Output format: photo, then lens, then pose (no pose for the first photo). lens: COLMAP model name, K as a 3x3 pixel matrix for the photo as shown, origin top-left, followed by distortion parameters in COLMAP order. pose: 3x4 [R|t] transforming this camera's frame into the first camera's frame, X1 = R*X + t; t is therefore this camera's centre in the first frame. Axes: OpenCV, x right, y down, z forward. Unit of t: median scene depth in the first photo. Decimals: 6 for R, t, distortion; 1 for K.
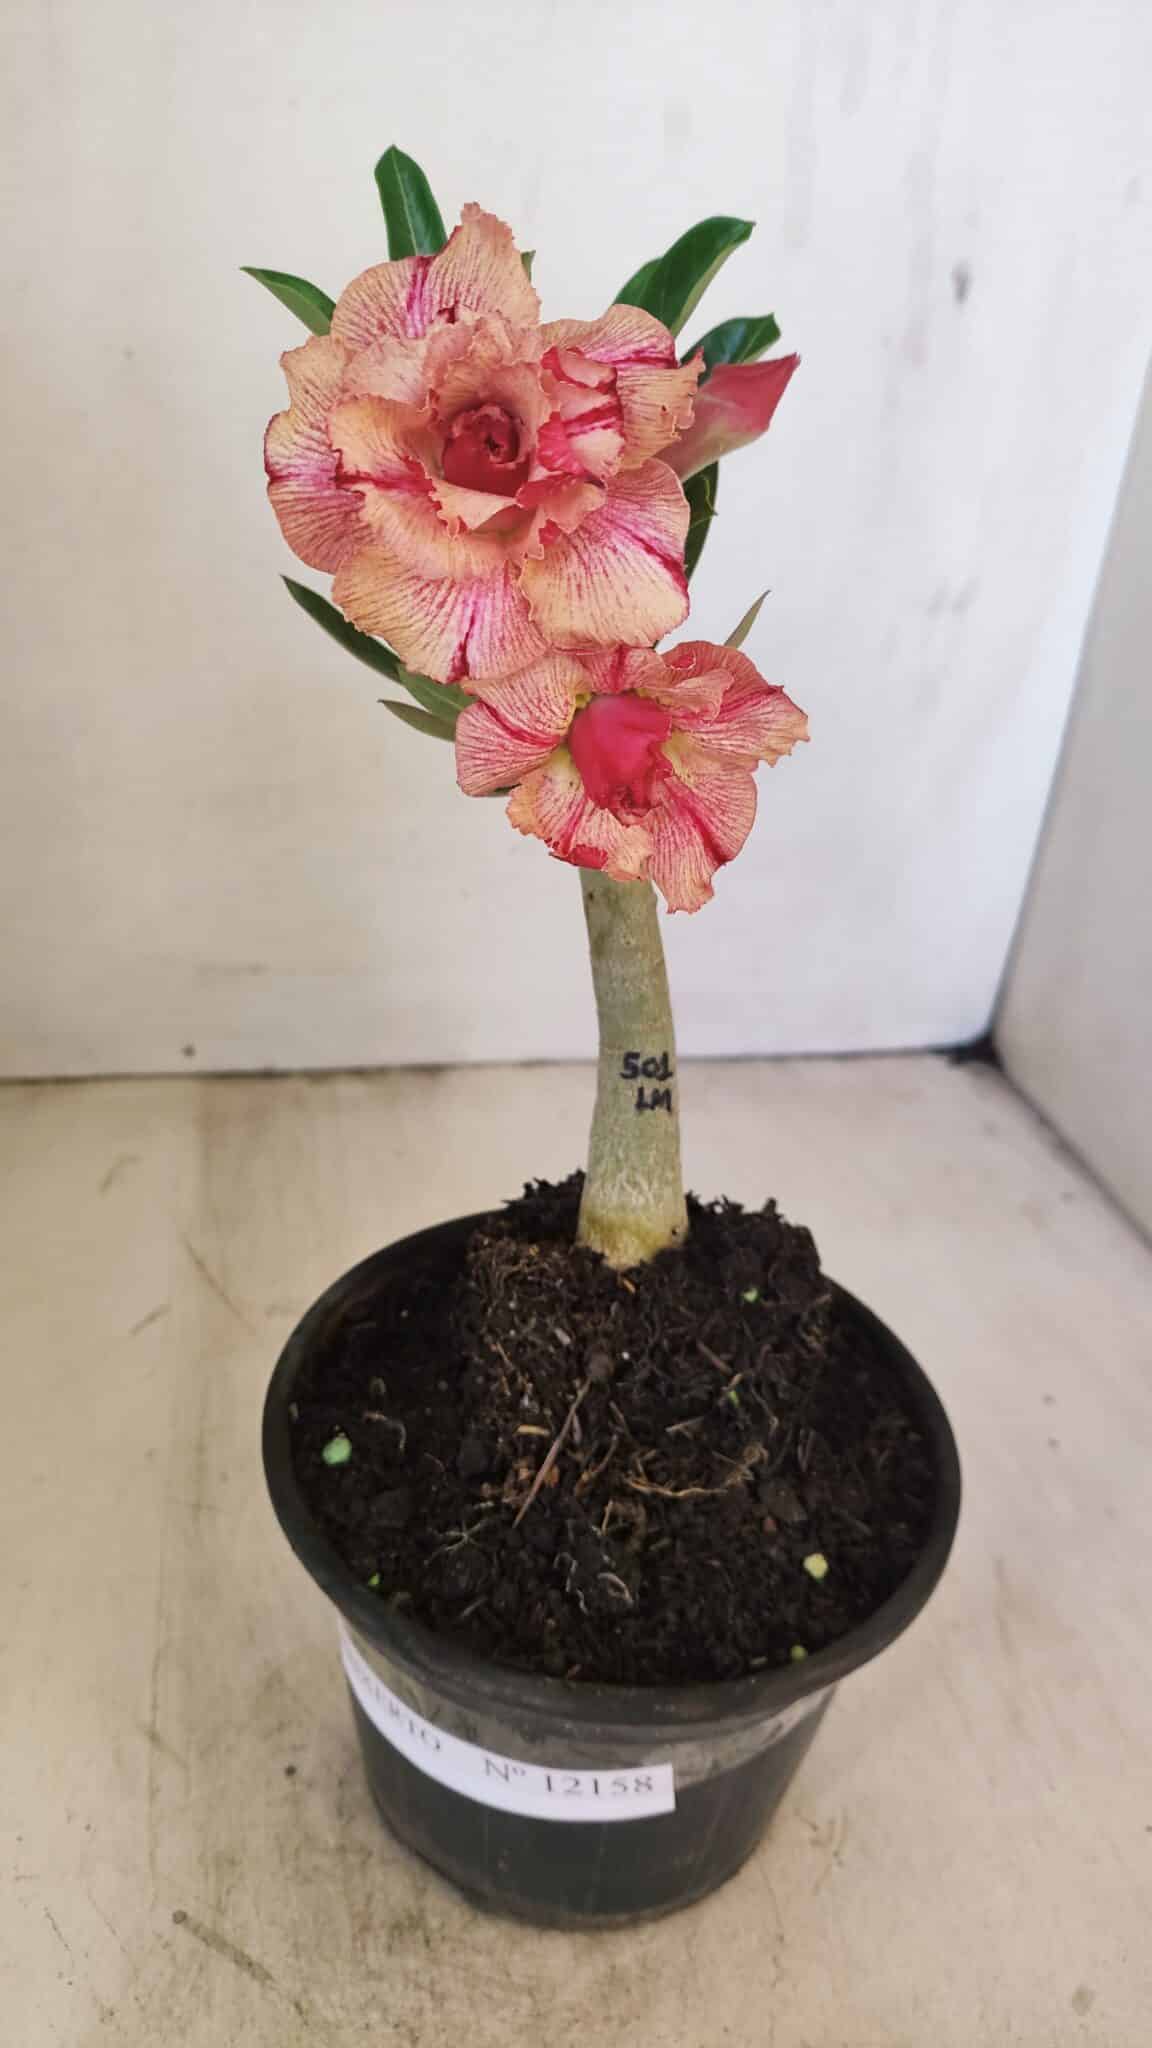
lens RADIAL K [[1608.6, 0, 577.5], [0, 1608.6, 1031.0], [0, 0, 1]] dist [0.063934, -0.097032]
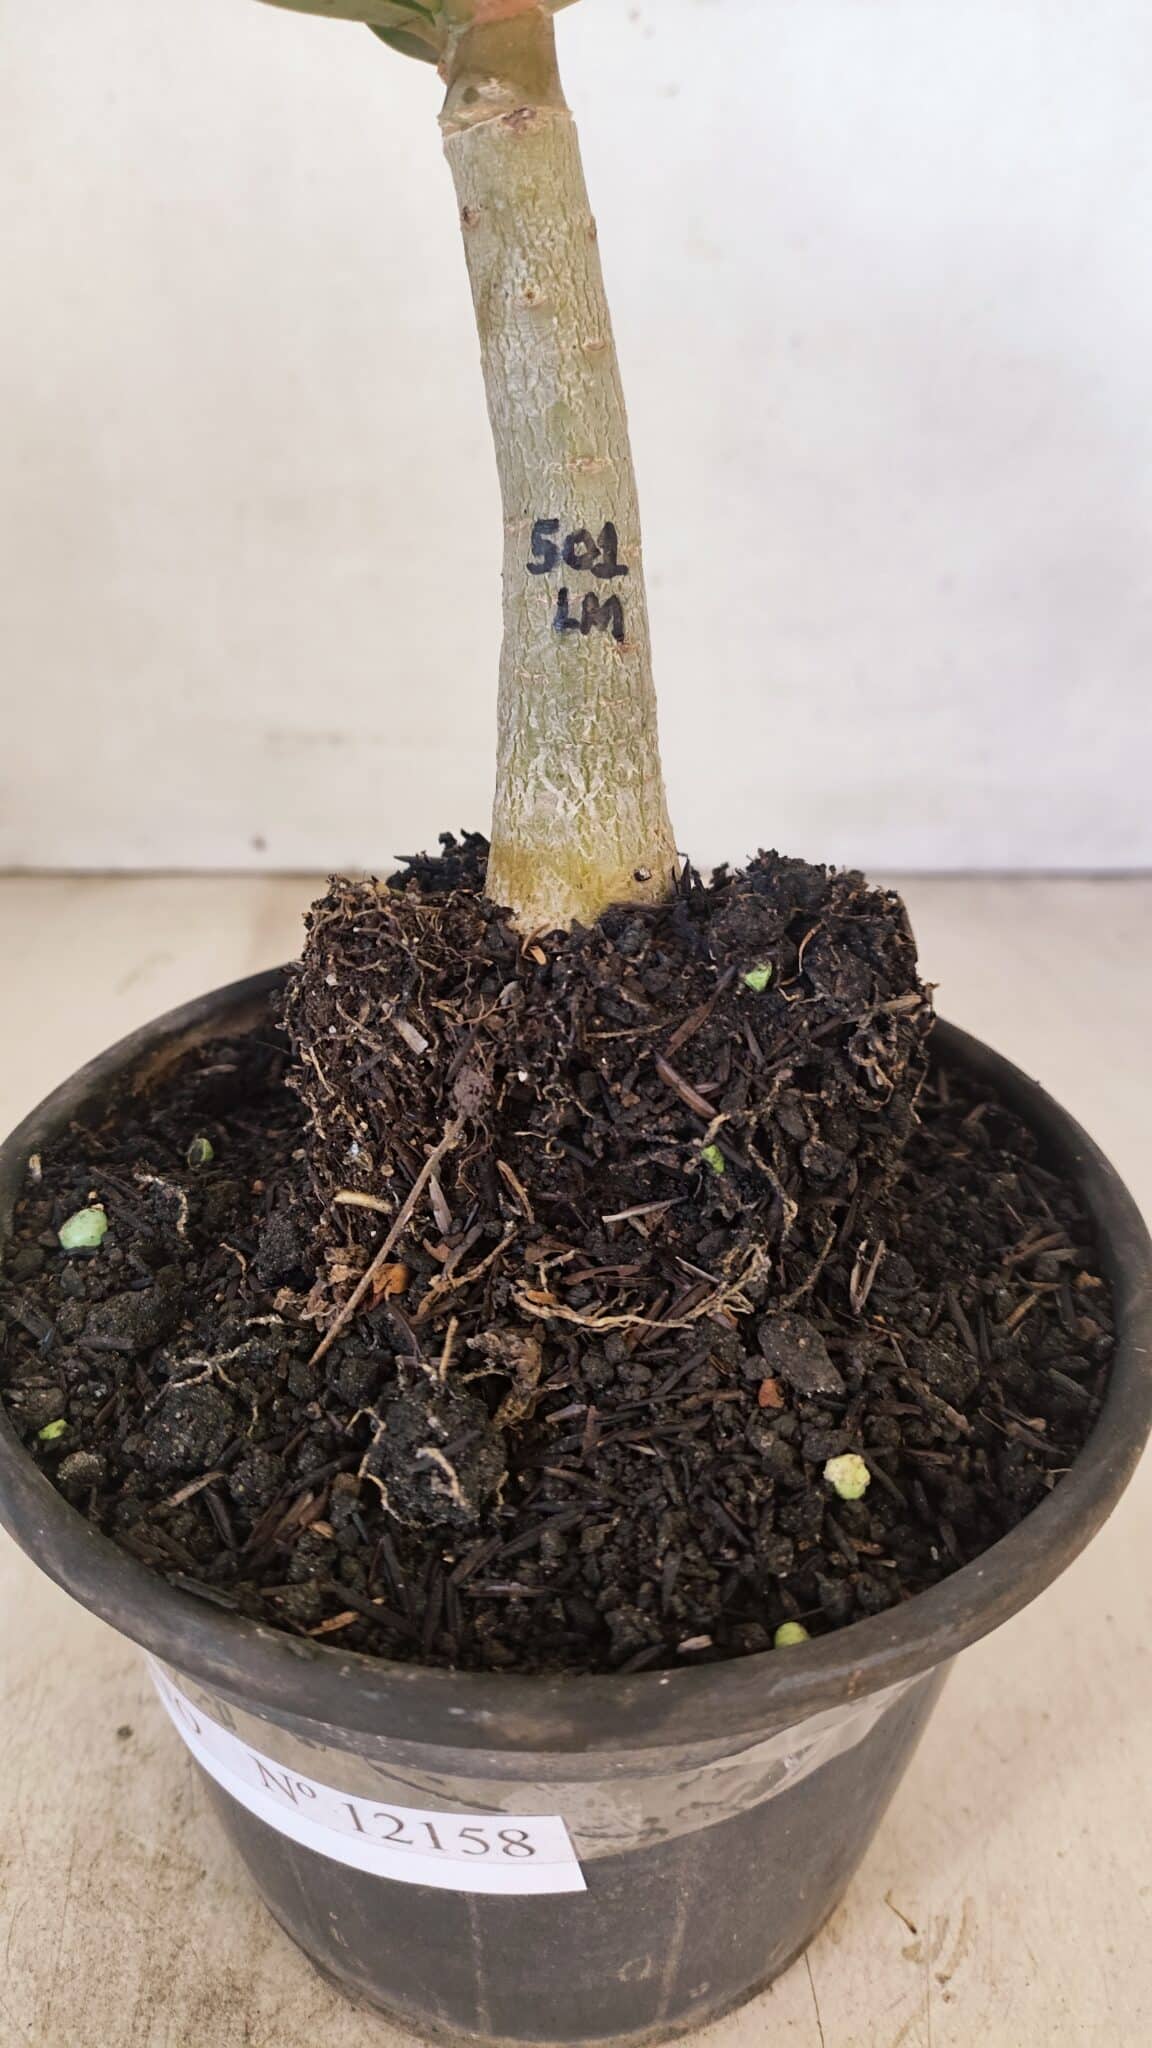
lens RADIAL K [[1608.6, 0, 546.7], [0, 1608.6, 1022.8], [0, 0, 1]] dist [0.063934, -0.097032]
pose [[0.978532, 0.030676, -0.203799, 0.150333], [-0.027069, 0.999424, 0.020468, 0.171440], [0.204310, -0.014512, 0.978799, 0.458065]]
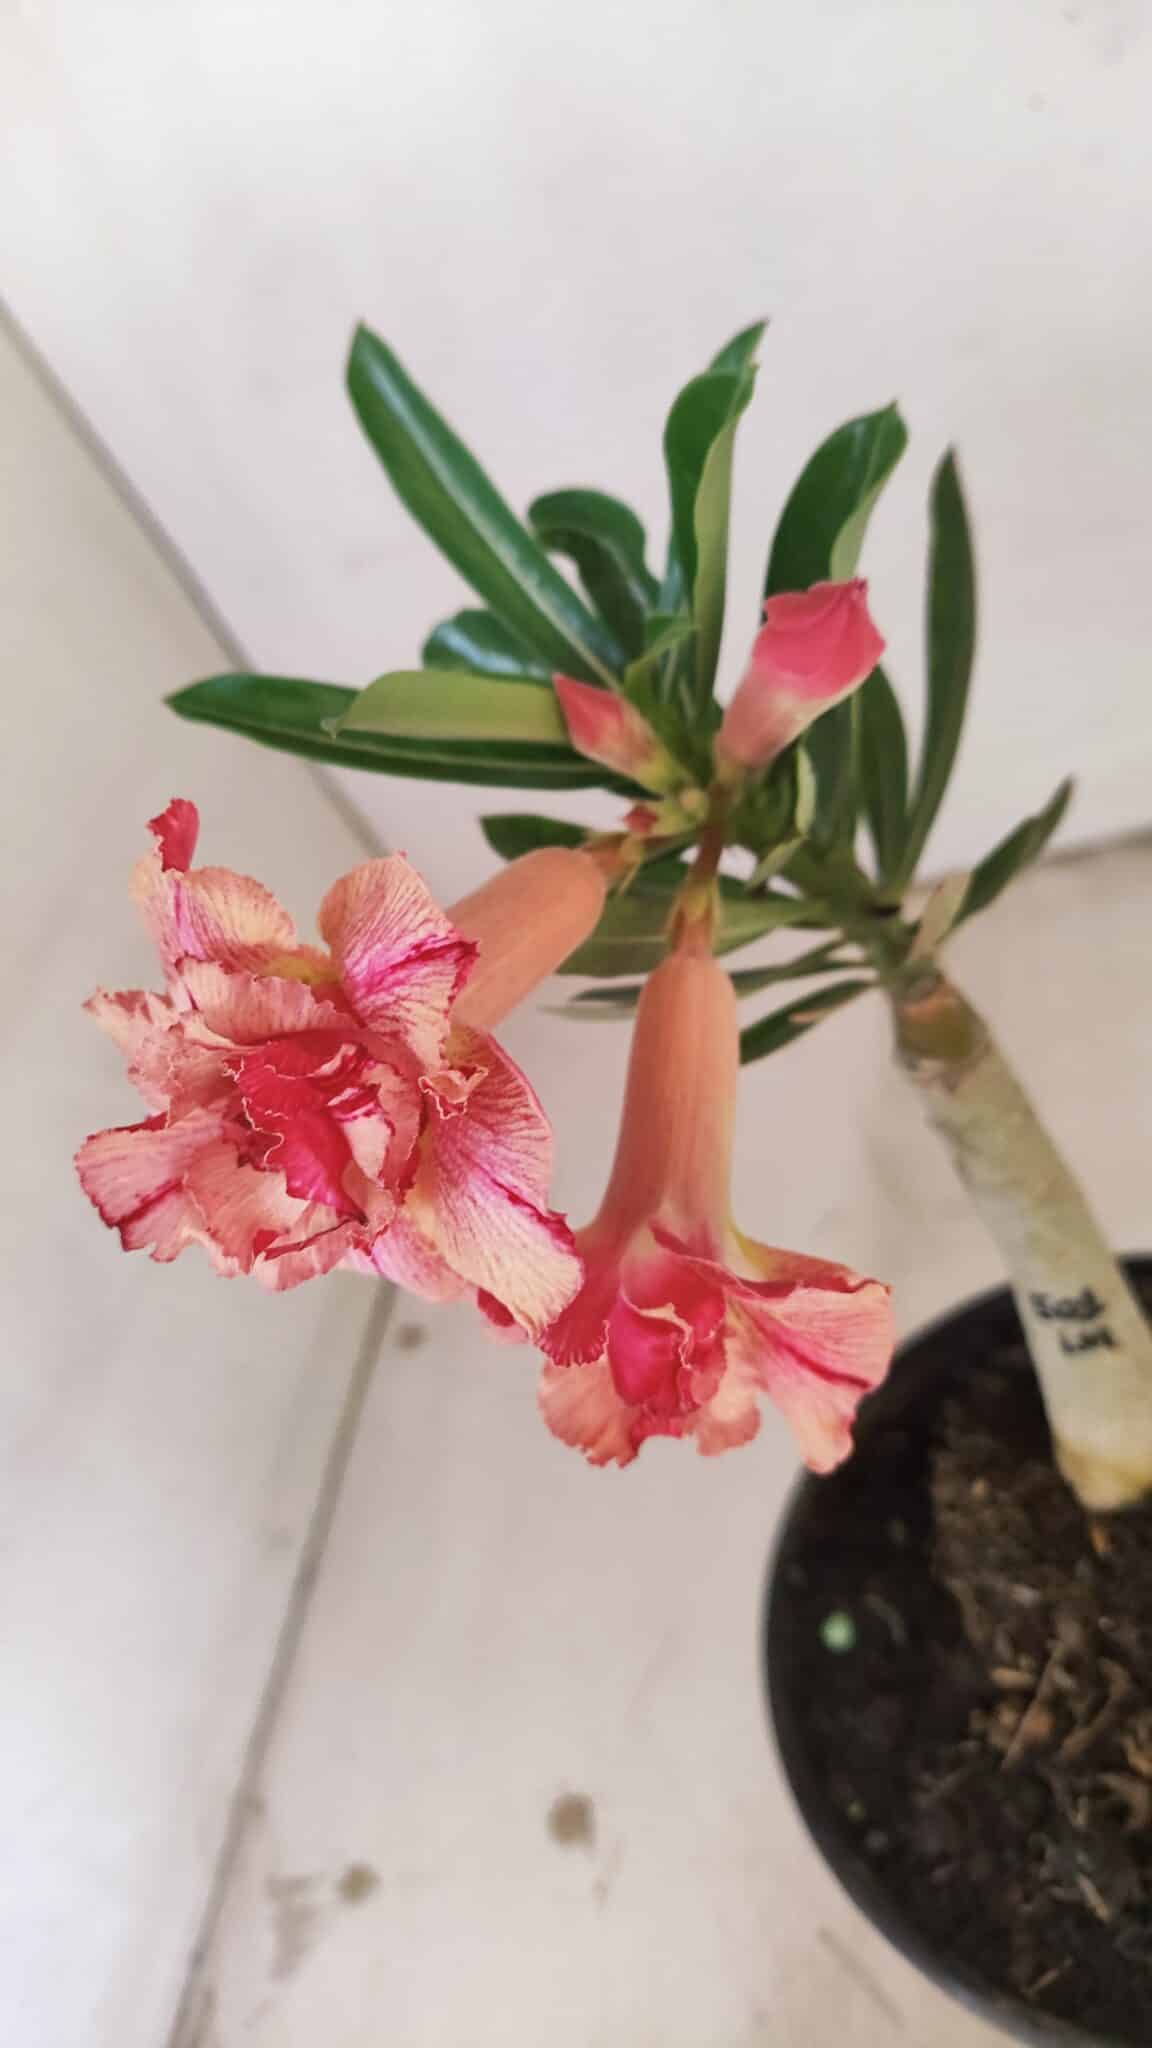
lens RADIAL K [[1608.6, 0, 536.2], [0, 1608.6, 1105.0], [0, 0, 1]] dist [0.063934, -0.097032]
pose [[0.783649, -0.043159, -0.619702, 0.327762], [0.272651, 0.920257, 0.280691, -0.353509], [0.558171, -0.388926, 0.732927, 0.333379]]
